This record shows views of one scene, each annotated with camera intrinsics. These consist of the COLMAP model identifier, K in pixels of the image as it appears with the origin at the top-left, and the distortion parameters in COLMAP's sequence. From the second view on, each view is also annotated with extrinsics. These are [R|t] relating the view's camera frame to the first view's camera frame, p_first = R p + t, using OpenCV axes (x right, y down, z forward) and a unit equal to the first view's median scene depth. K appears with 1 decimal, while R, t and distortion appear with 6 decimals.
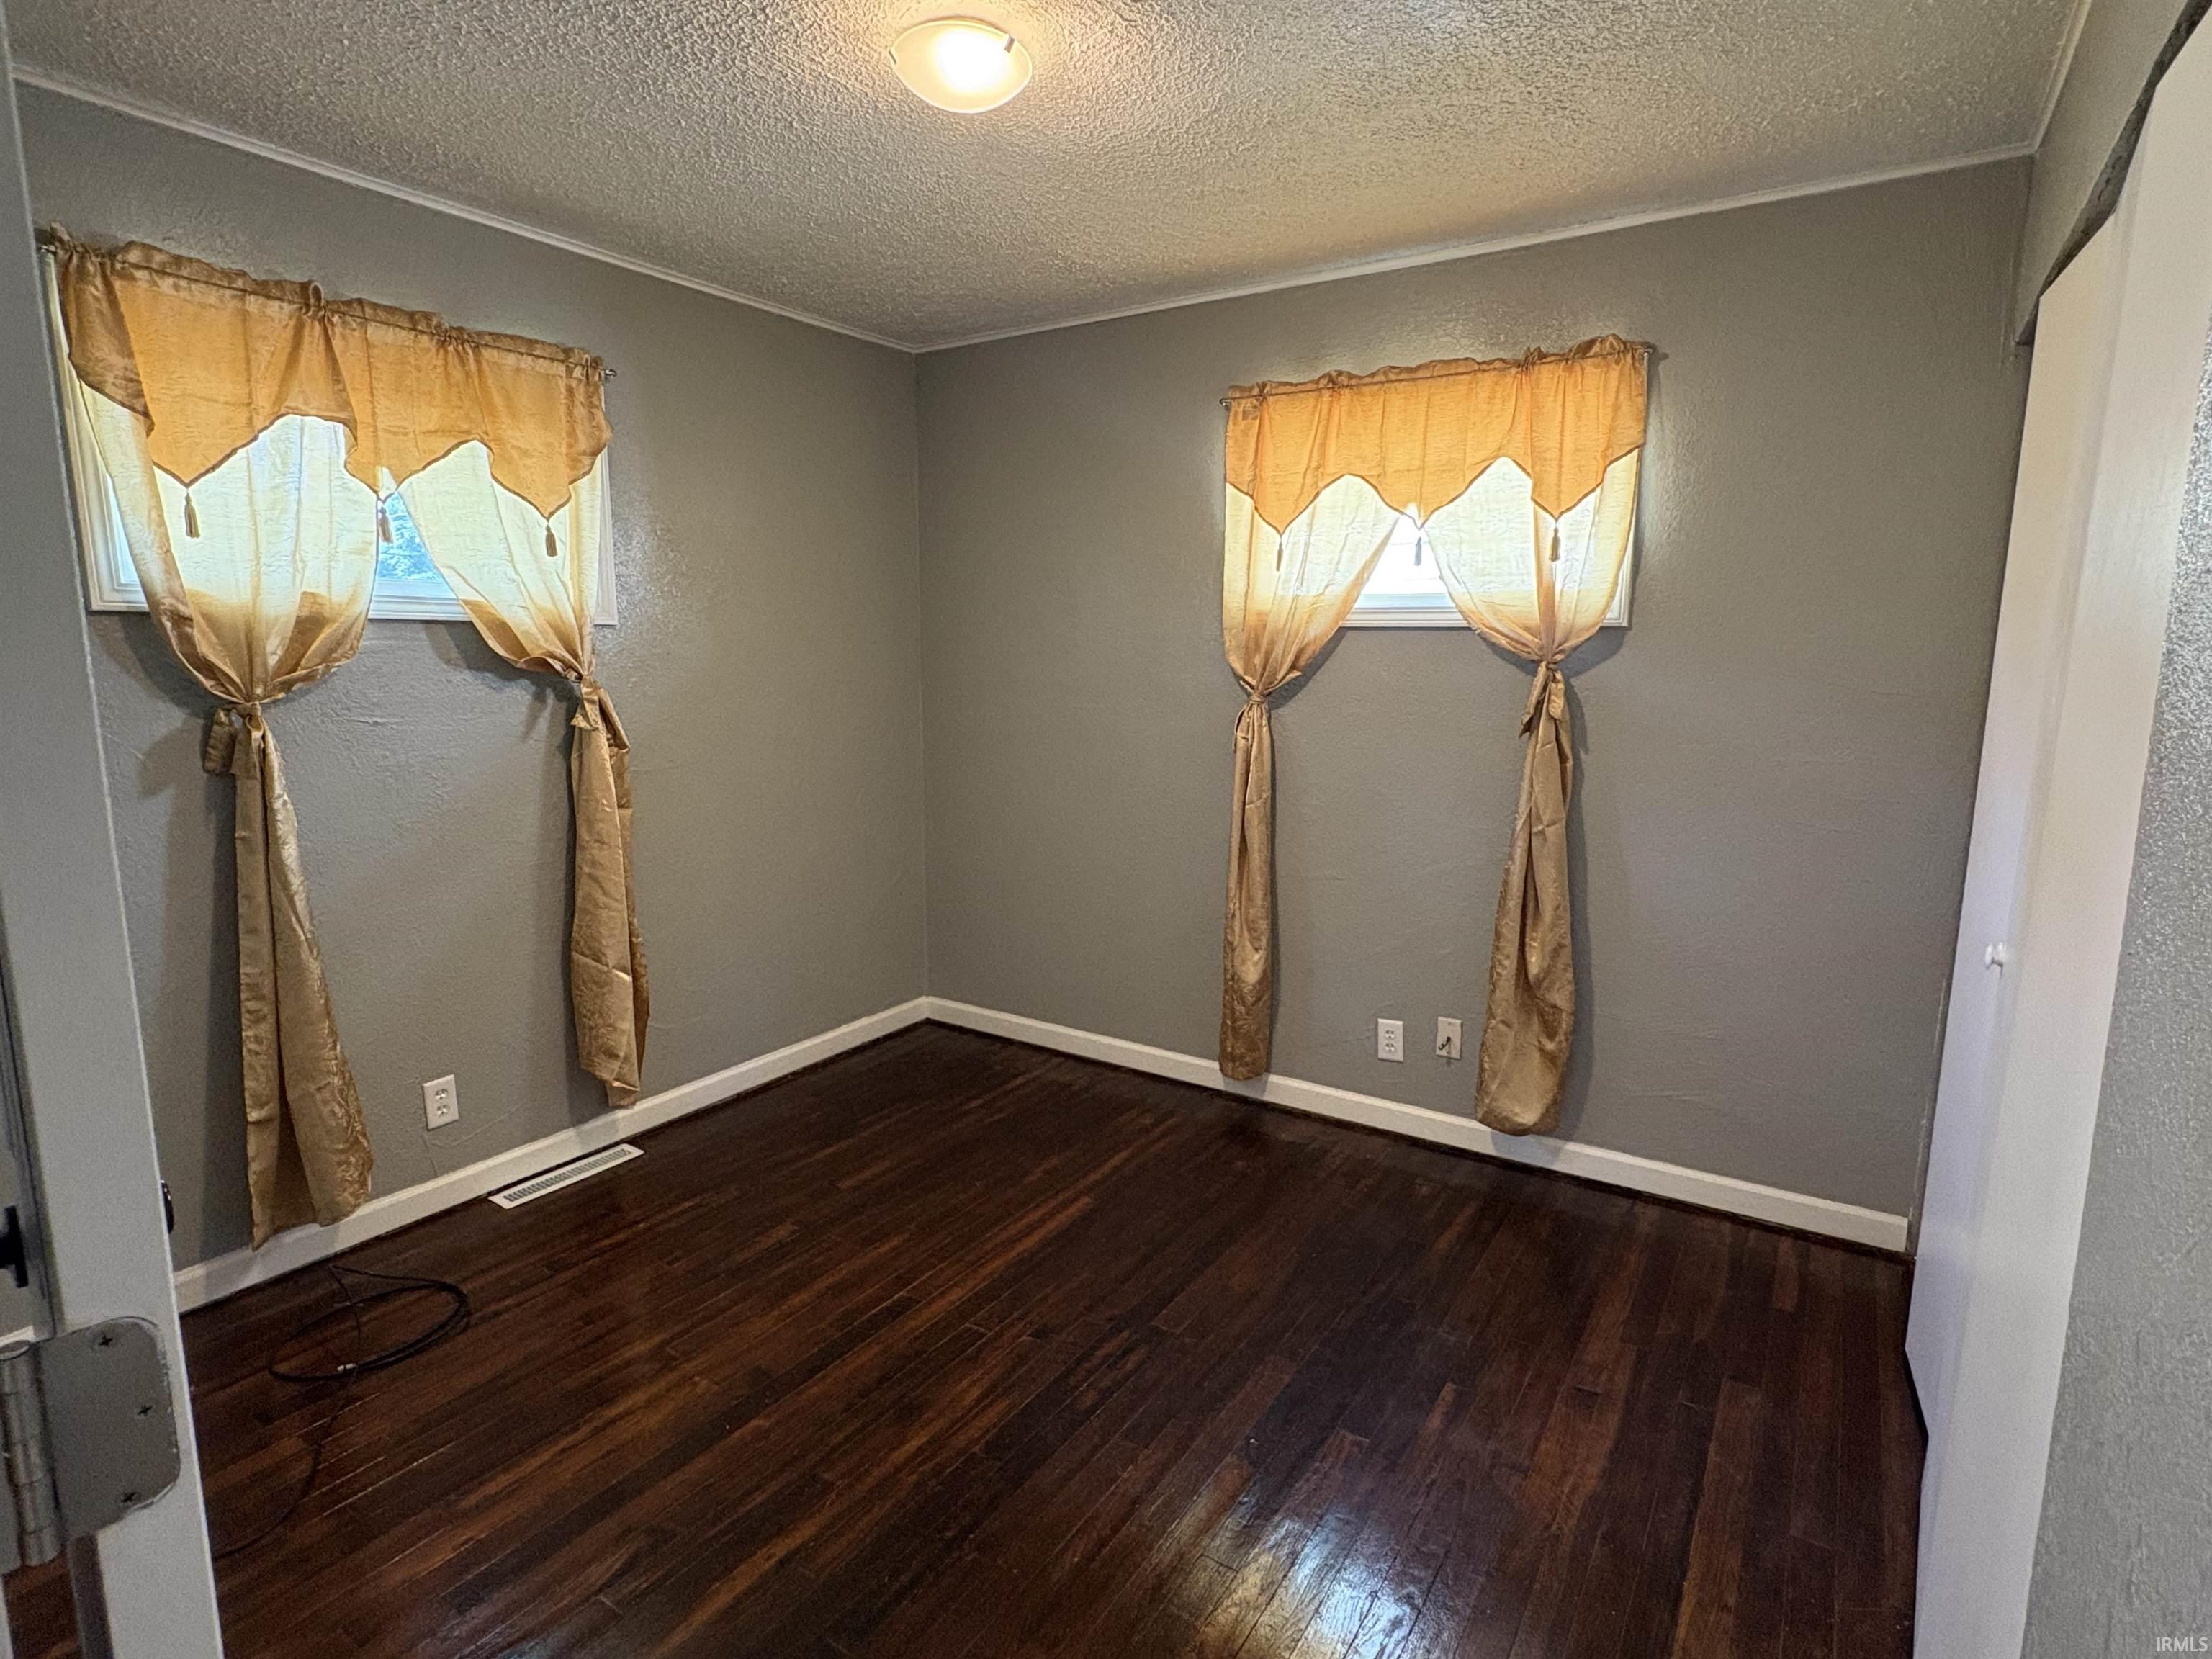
lens RADIAL K [[1138.2, 0, 1104.2], [0, 1138.2, 834.0], [0, 0, 1]] dist [-0.001767, -0.001249]
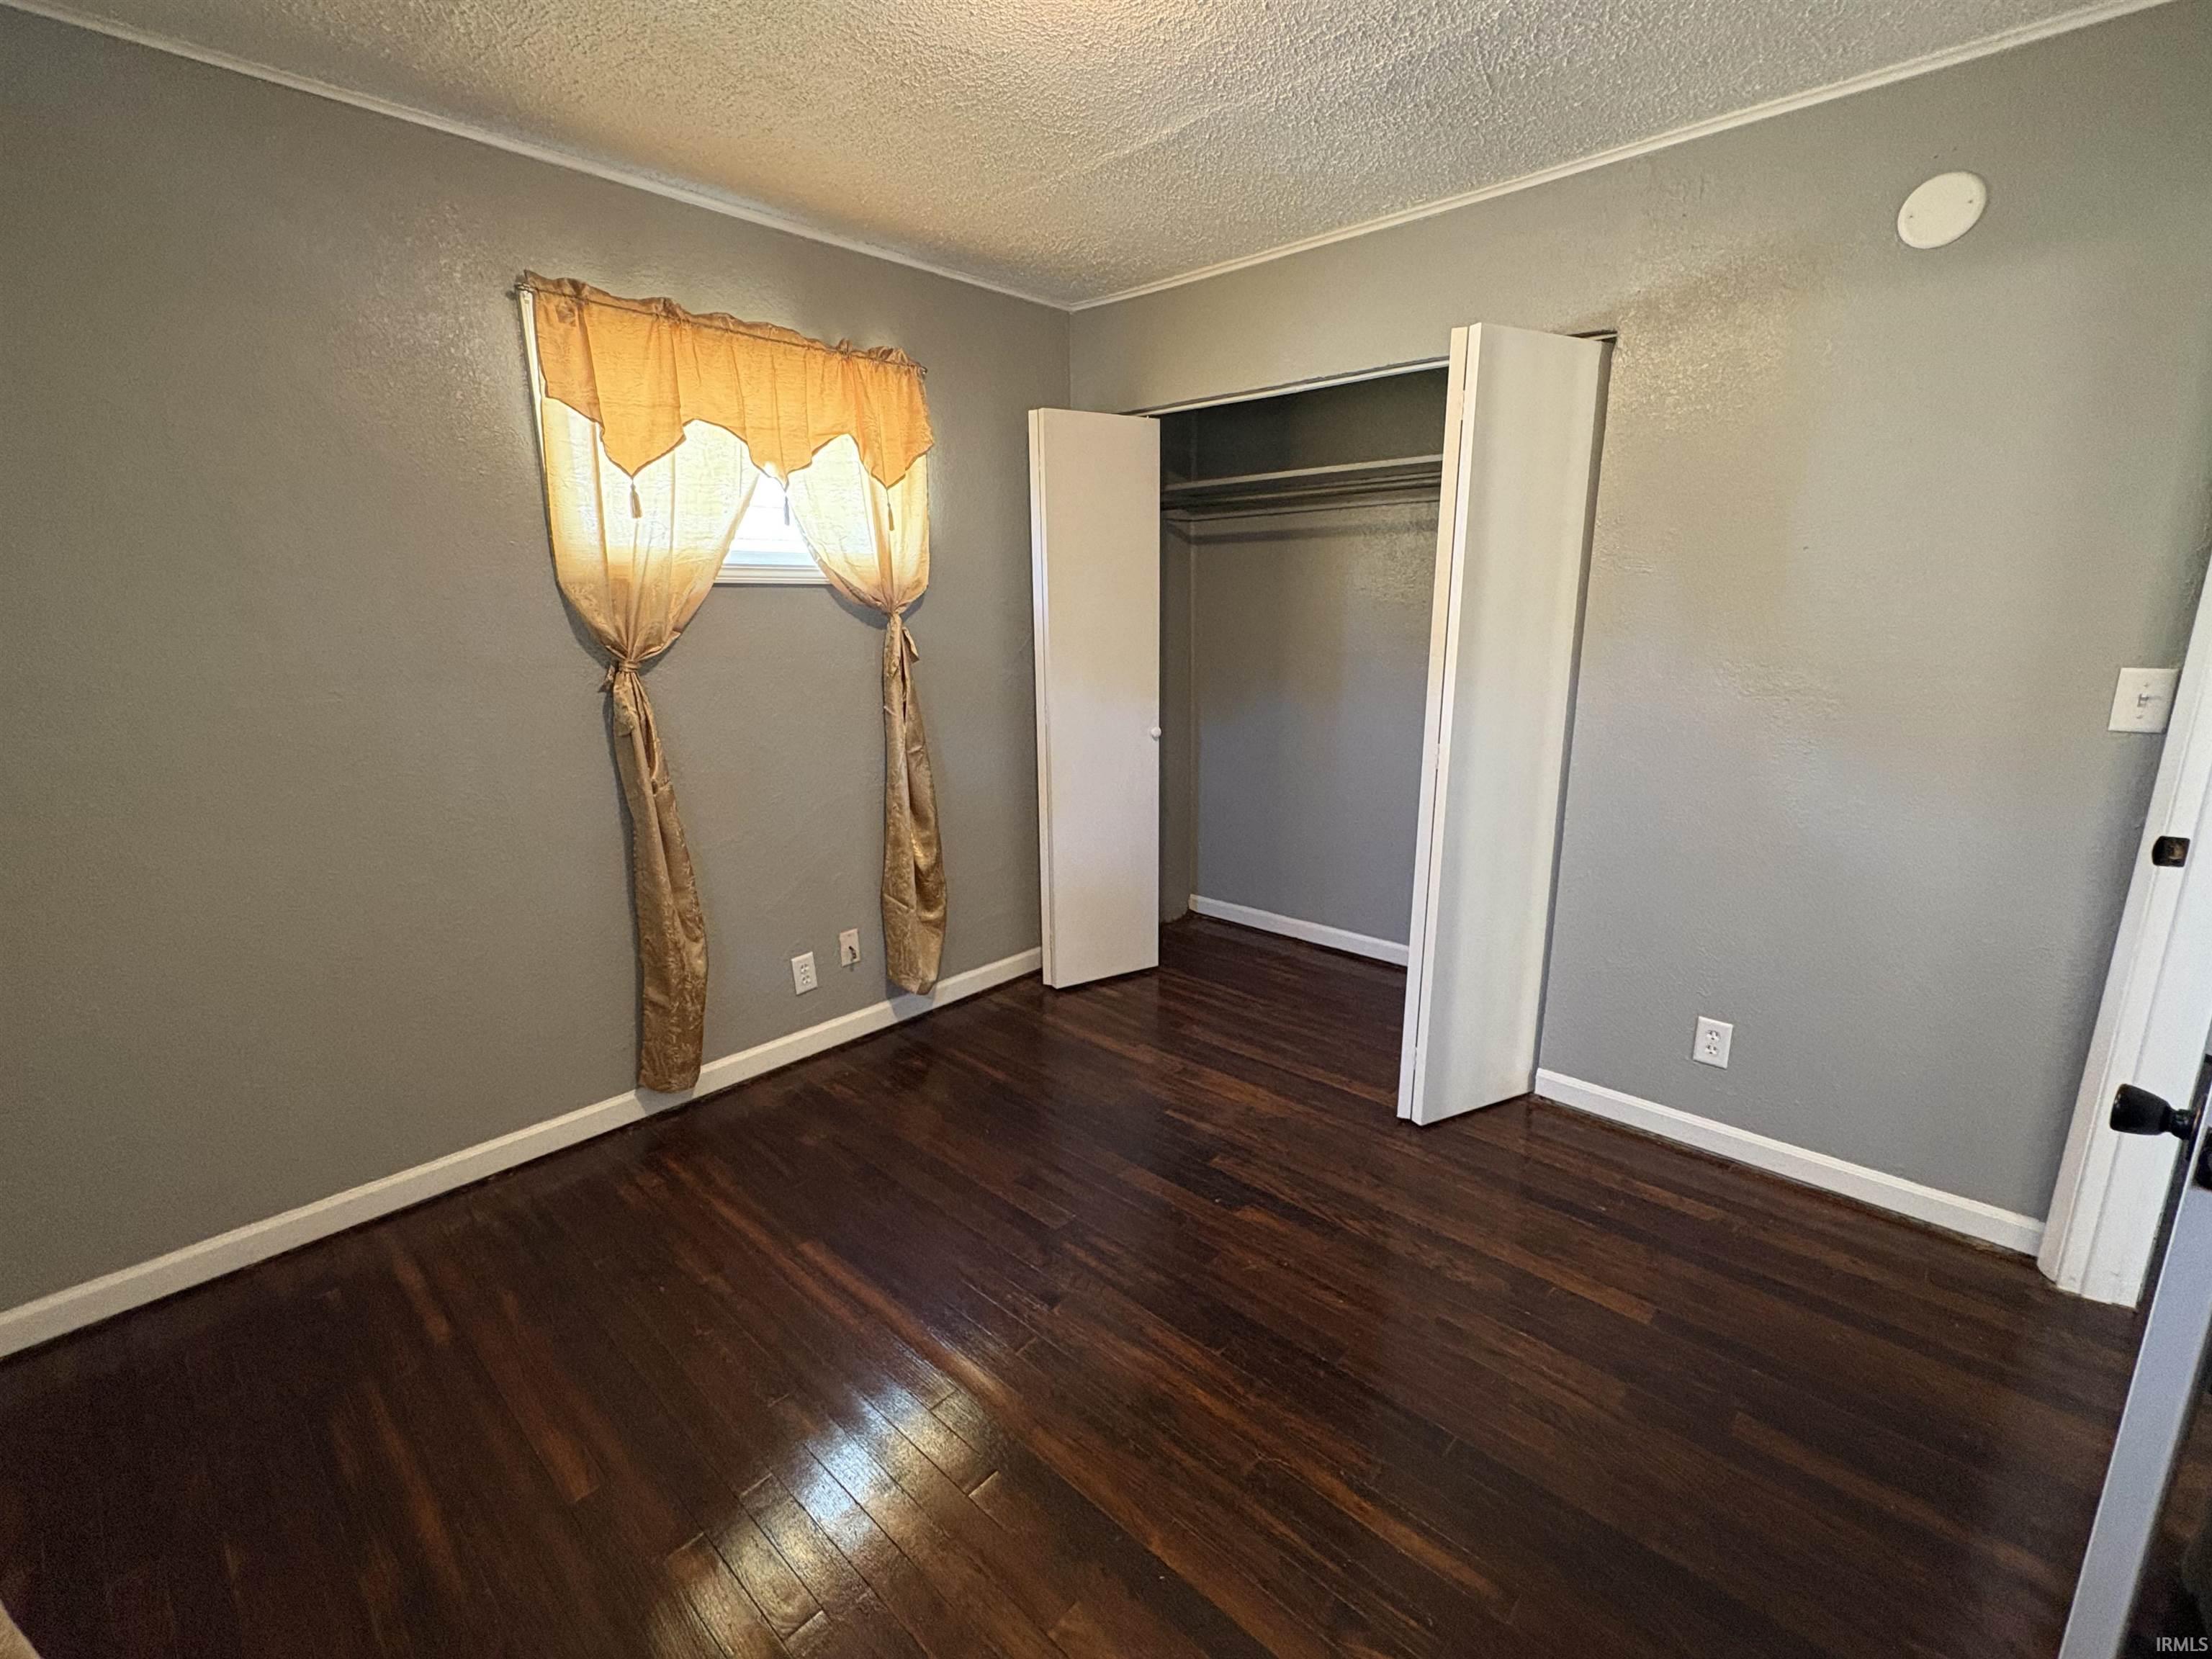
lens RADIAL K [[978.3, 0, 1107.2], [0, 978.3, 828.5], [0, 0, 1]] dist [-0.000367, 0.001275]
pose [[0.165530, -0.234709, 0.957868, -0.590595], [0.164431, 0.964240, 0.207855, -0.102030], [-0.972400, 0.123097, 0.198204, 0.553555]]
